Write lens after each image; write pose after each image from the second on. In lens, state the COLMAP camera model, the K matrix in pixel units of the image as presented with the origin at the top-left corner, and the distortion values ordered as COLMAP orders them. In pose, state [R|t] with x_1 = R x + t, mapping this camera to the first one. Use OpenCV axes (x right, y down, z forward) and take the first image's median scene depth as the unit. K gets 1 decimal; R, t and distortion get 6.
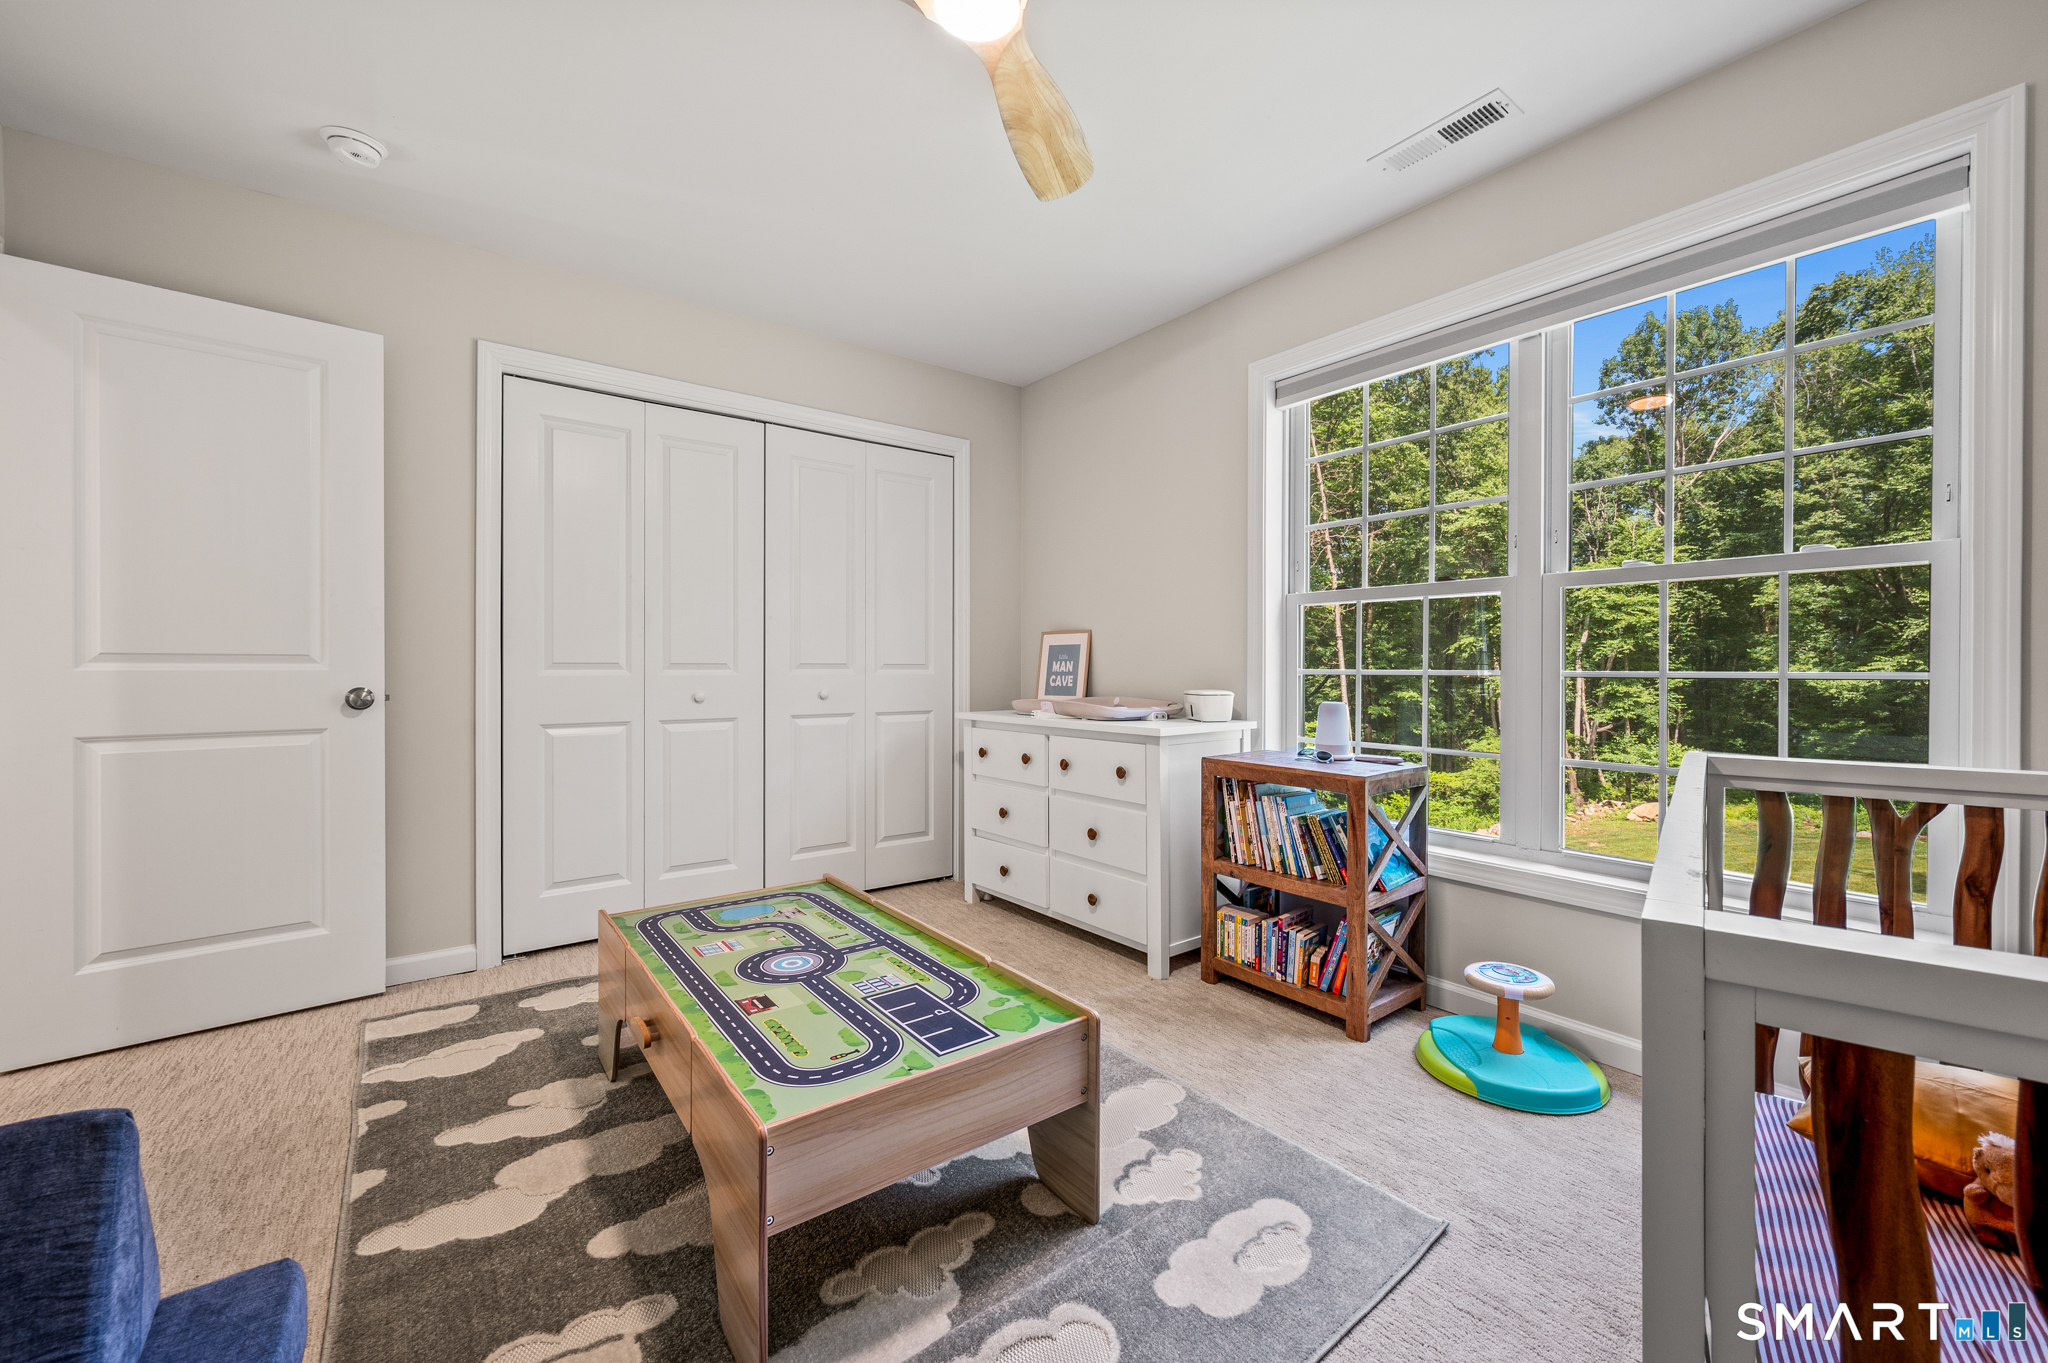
lens RADIAL K [[809.0, 0, 1037.9], [0, 809.0, 675.0], [0, 0, 1]] dist [-0.000642, -0.000124]
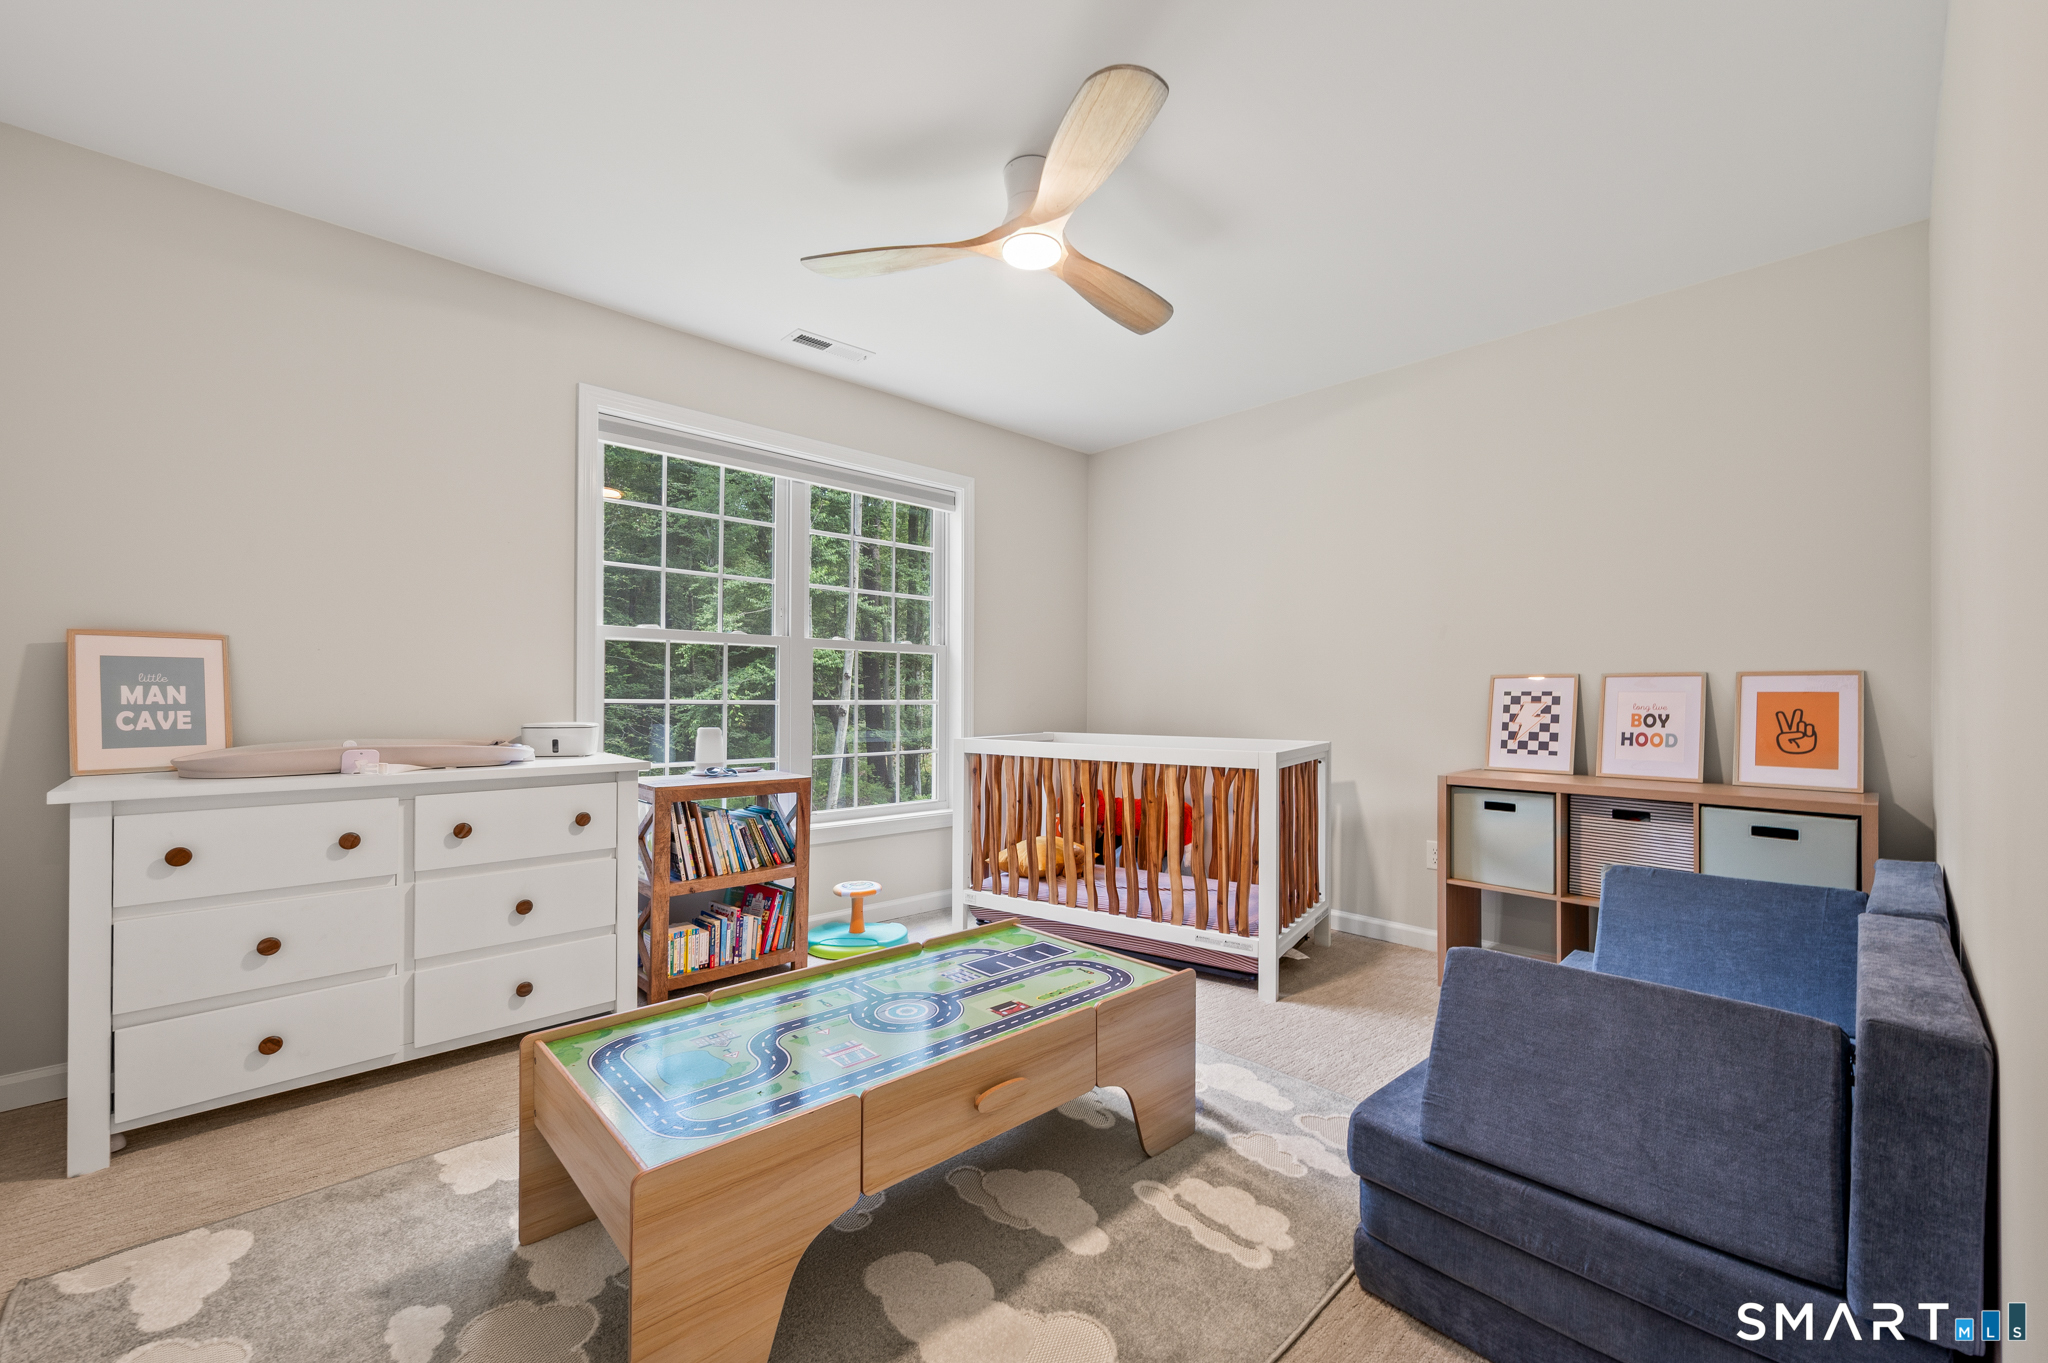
lens RADIAL K [[814.7, 0, 1029.5], [0, 814.7, 675.0], [0, 0, 1]] dist [-0.000892, -0.000329]
pose [[-0.102491, 0.025016, 0.994419, -1.238461], [0.003261, 0.999687, -0.024812, -0.017696], [-0.994729, 0.000700, -0.102540, 0.914430]]
